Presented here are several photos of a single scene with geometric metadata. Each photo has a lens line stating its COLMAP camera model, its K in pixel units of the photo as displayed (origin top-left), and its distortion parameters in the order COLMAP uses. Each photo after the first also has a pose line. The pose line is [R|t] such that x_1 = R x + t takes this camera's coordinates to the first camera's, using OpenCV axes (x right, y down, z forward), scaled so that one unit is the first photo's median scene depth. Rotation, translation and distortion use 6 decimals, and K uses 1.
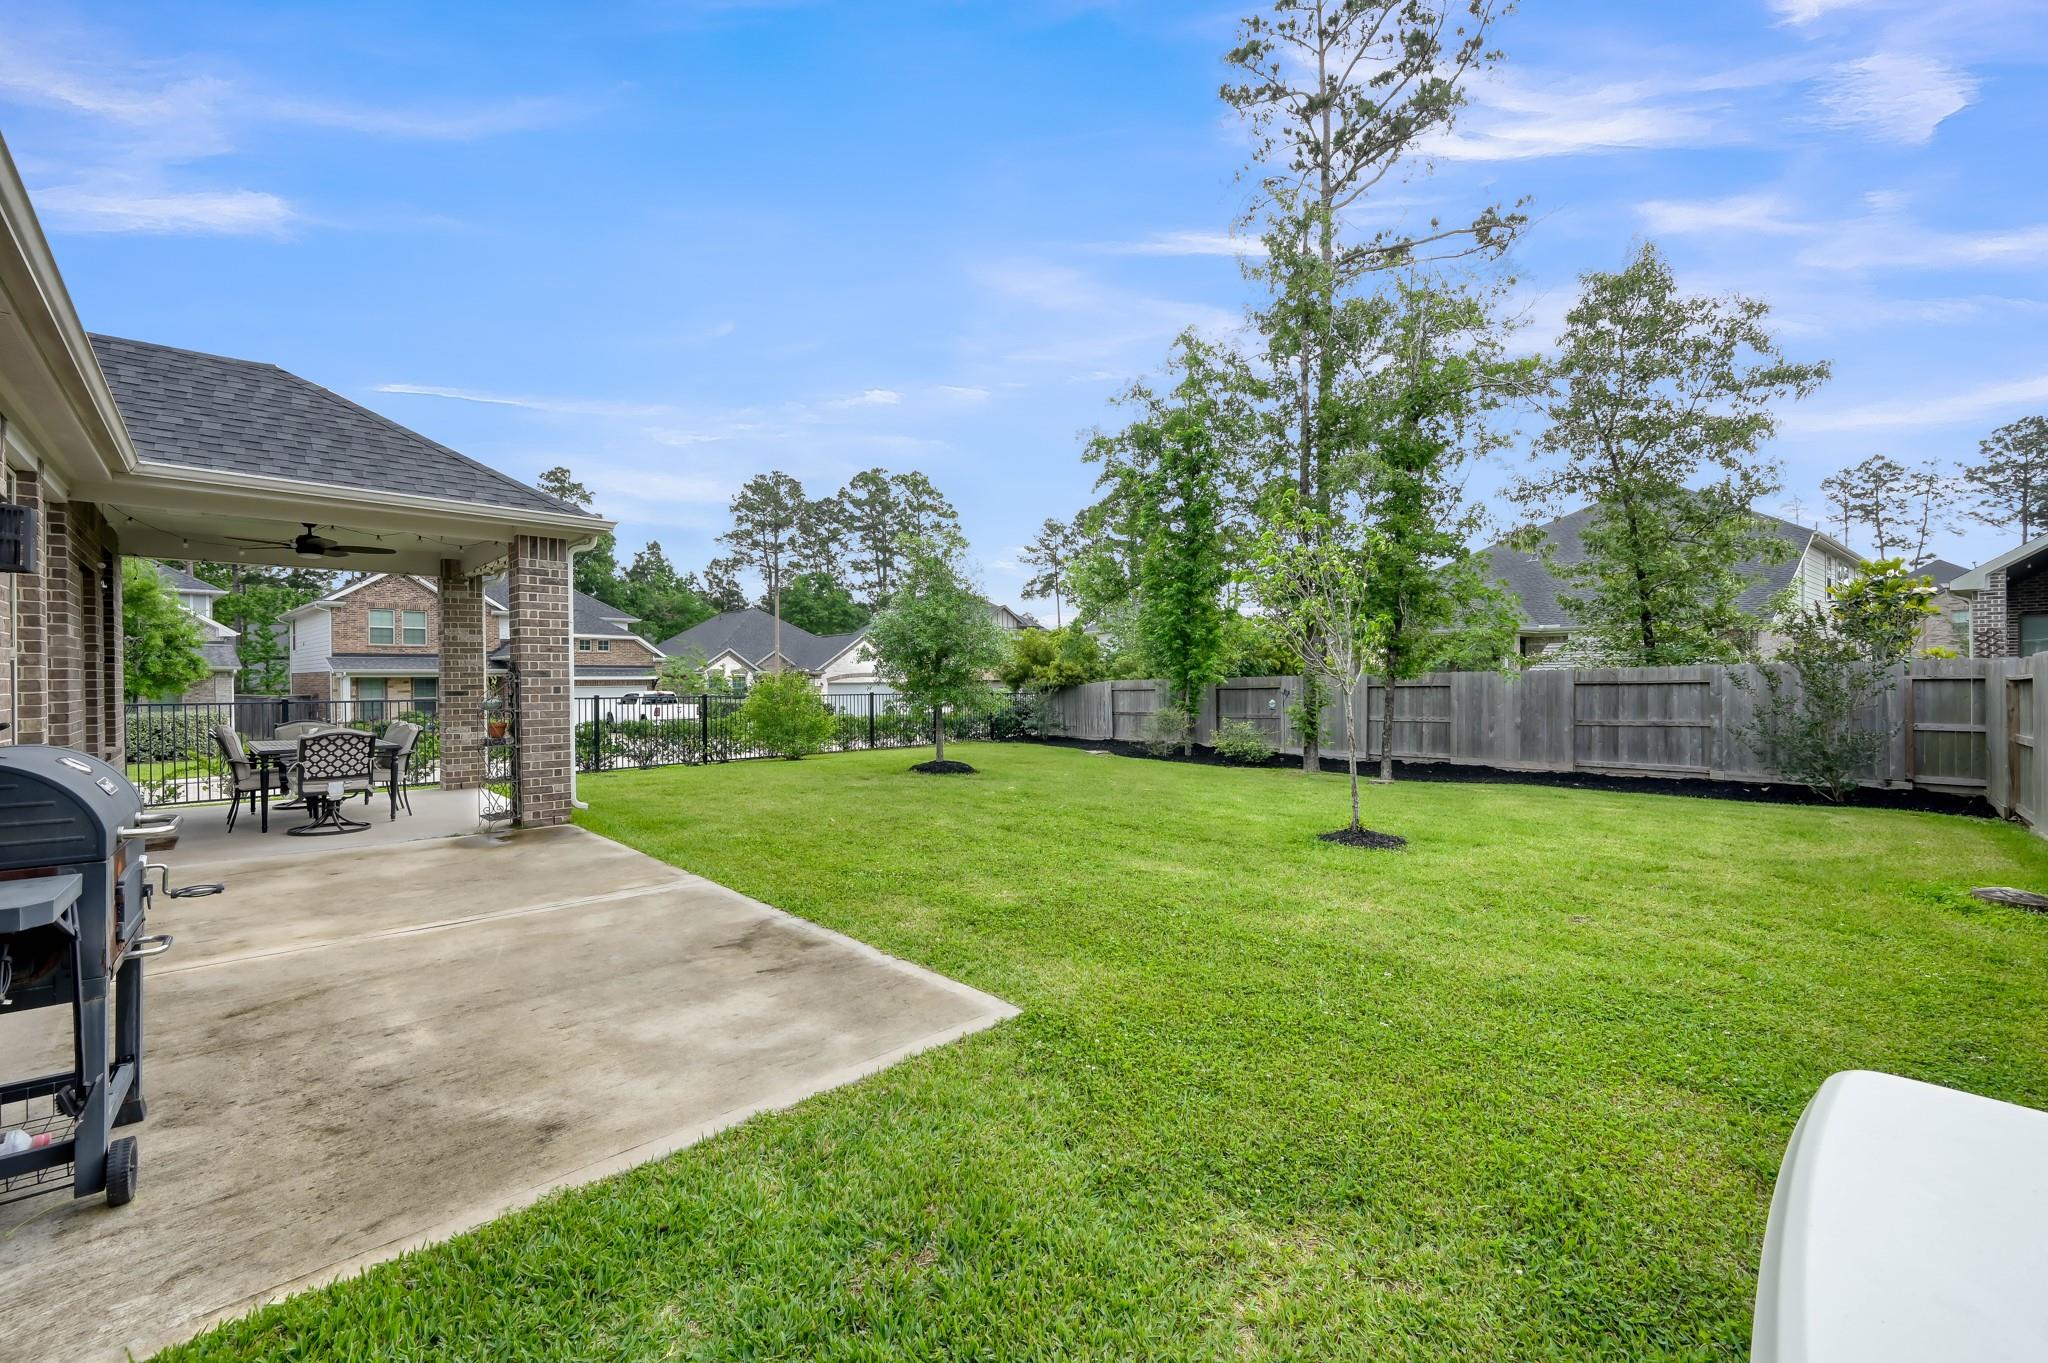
lens RADIAL K [[812.2, 0, 1023.3], [0, 812.2, 682.2], [0, 0, 1]] dist [-0.000672, 0.000087]
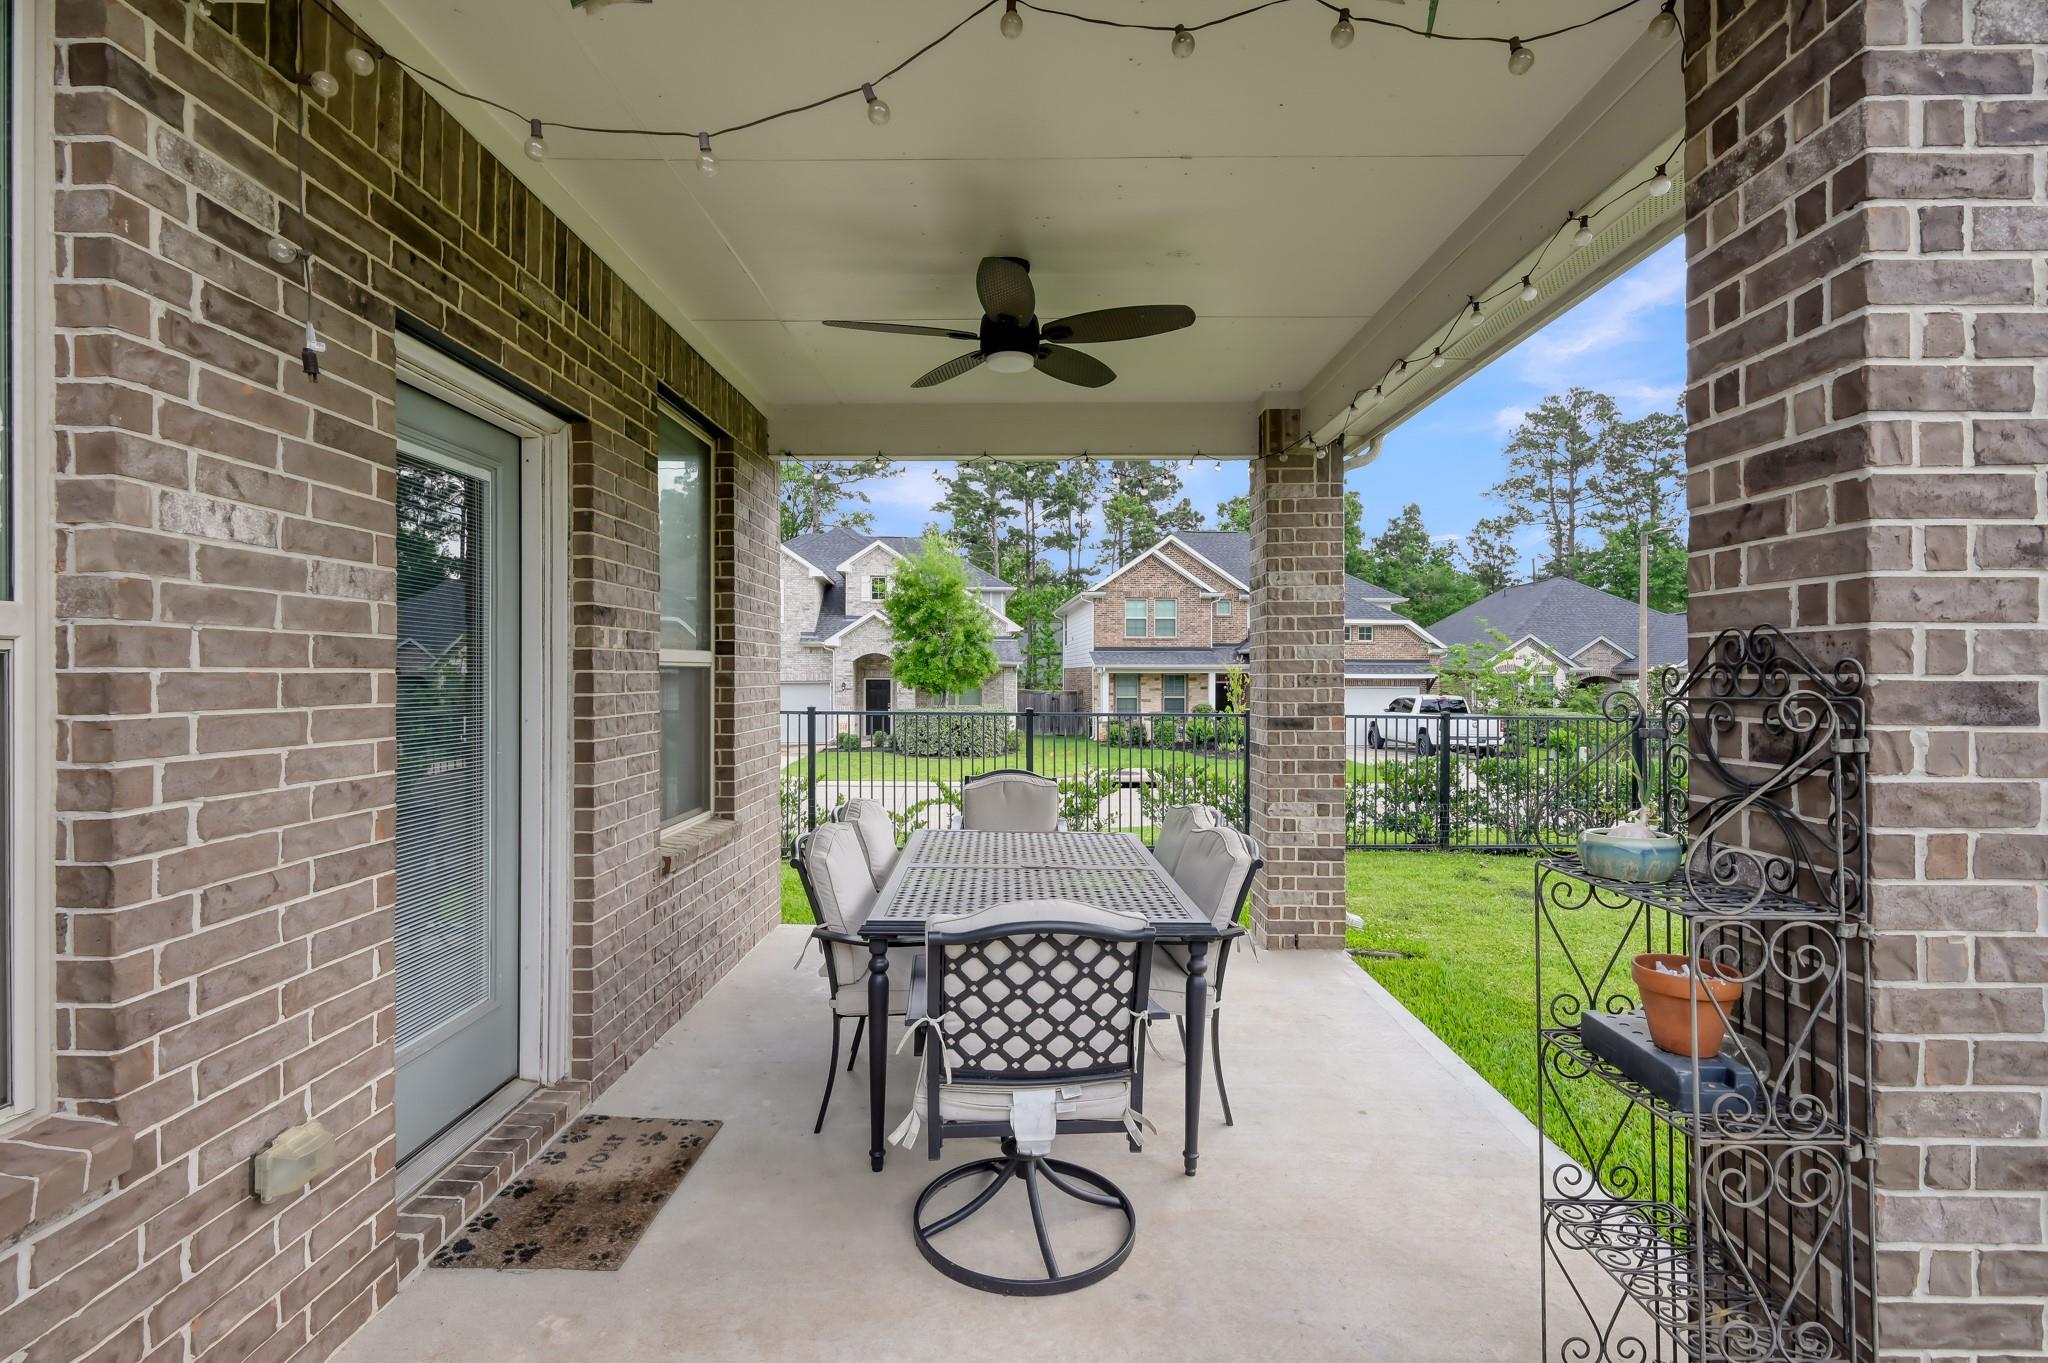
lens RADIAL K [[876.2, 0, 1026.2], [0, 876.2, 672.0], [0, 0, 1]] dist [-0.000753, -0.000028]
pose [[0.704537, 0.007105, -0.709632, -0.185018], [-0.012107, 0.999925, -0.002008, -0.004229], [0.709564, 0.010006, 0.704570, 0.227756]]
